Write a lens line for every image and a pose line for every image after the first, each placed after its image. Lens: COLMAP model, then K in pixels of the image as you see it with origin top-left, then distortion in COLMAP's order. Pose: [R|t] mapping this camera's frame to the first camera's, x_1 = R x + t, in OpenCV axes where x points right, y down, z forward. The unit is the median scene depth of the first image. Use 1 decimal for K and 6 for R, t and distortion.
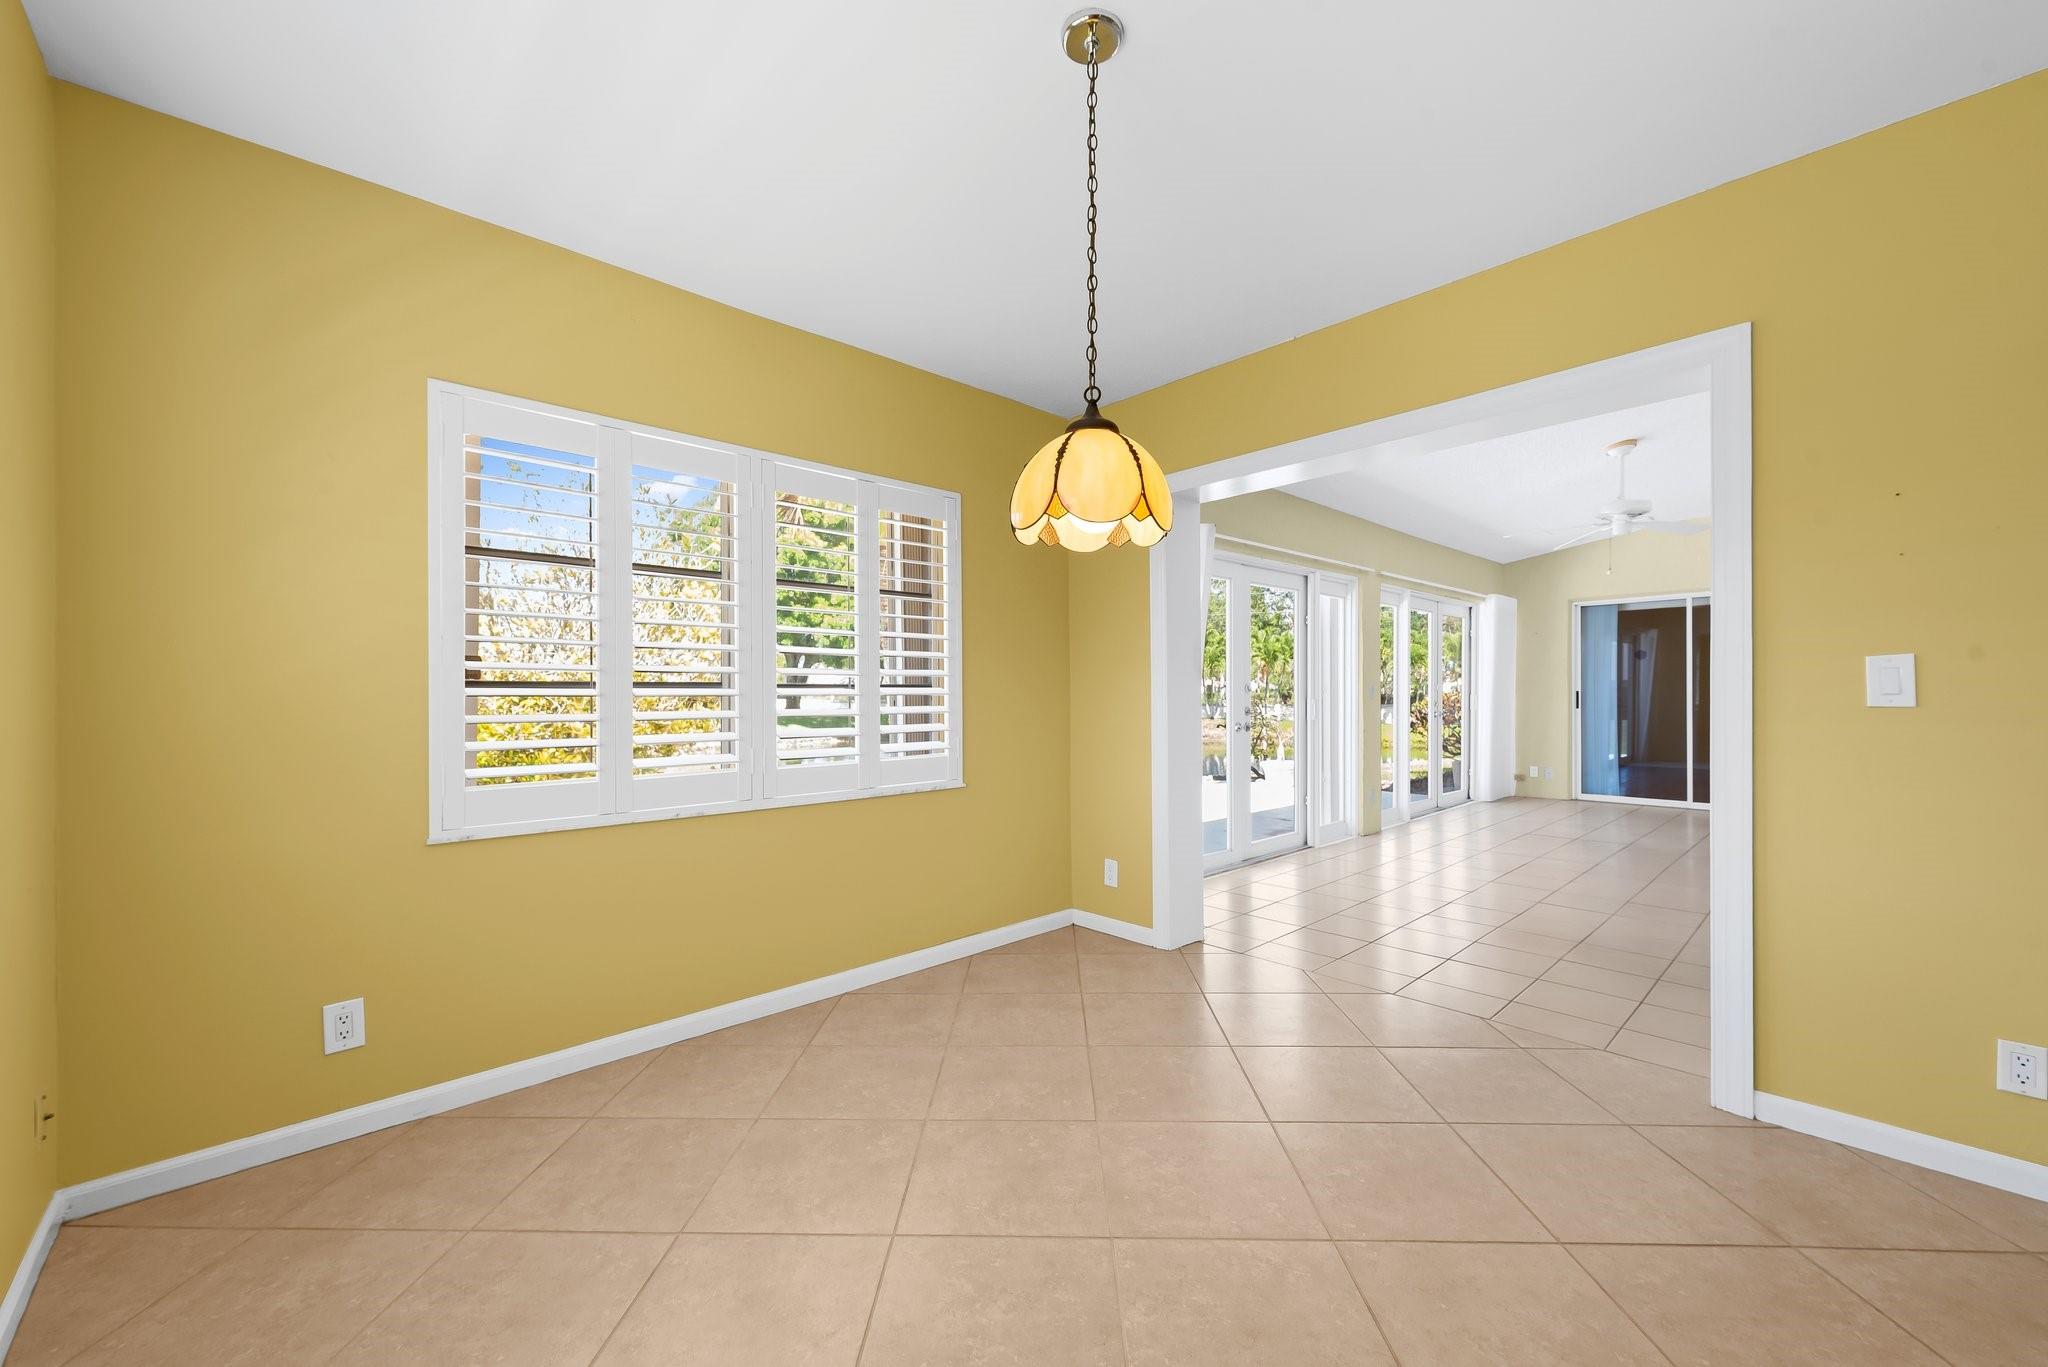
lens RADIAL K [[800.7, 0, 1024.0], [0, 800.7, 683.5], [0, 0, 1]] dist [0.000507, 0.000063]
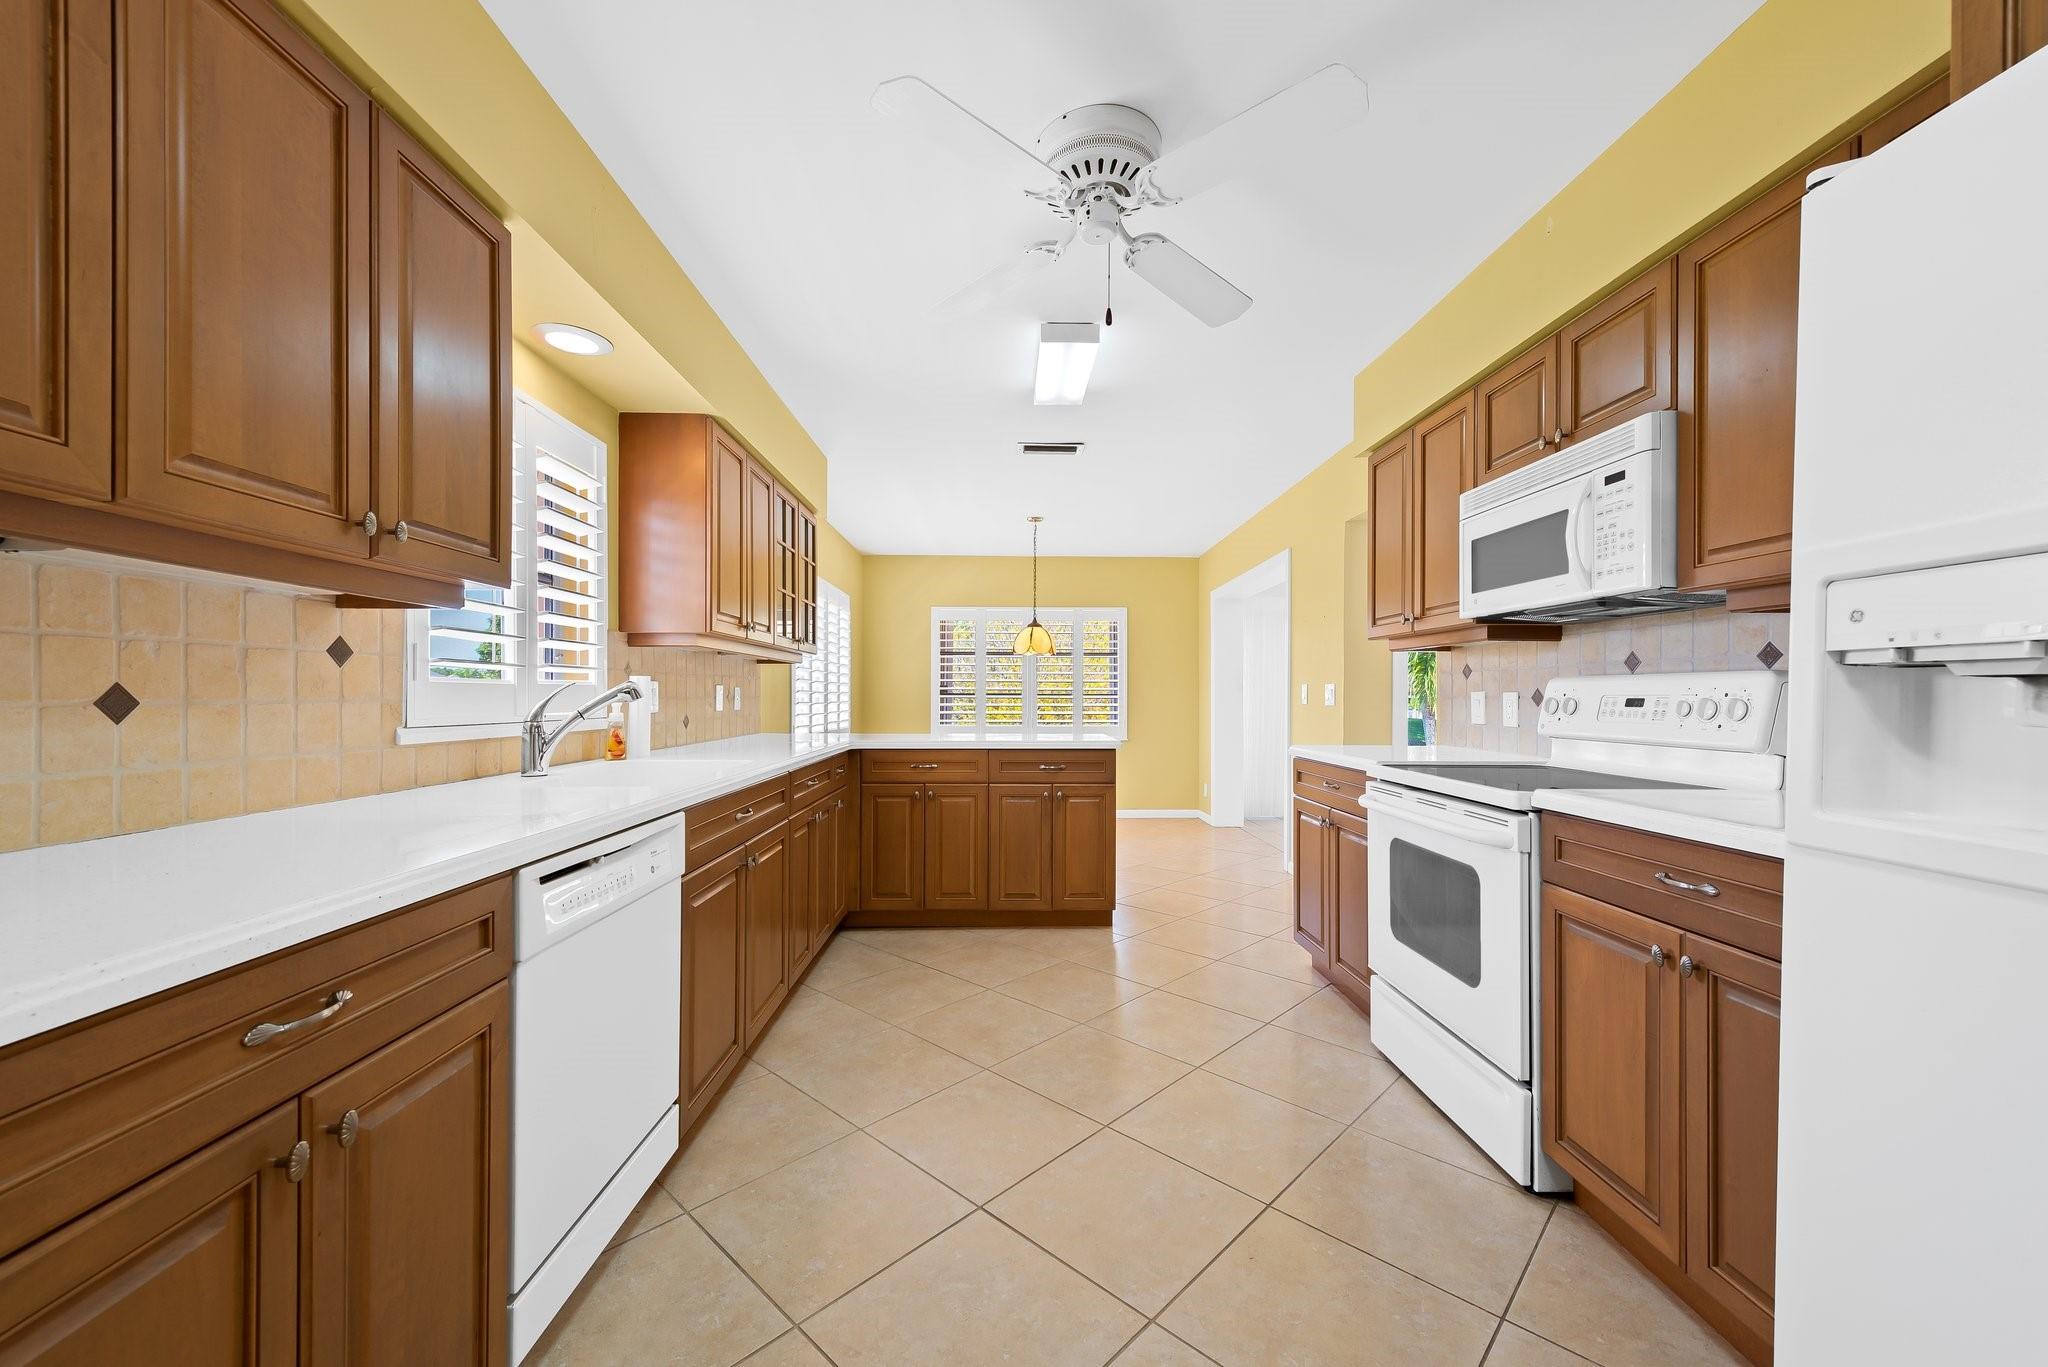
lens RADIAL K [[800.7, 0, 1024.0], [0, 800.7, 683.5], [0, 0, 1]] dist [0.000507, 0.000063]
pose [[0.745935, -0.007774, -0.665973, 1.778061], [-0.003698, 0.999868, -0.015814, 0.006794], [0.666008, 0.014260, 0.745808, -1.254760]]
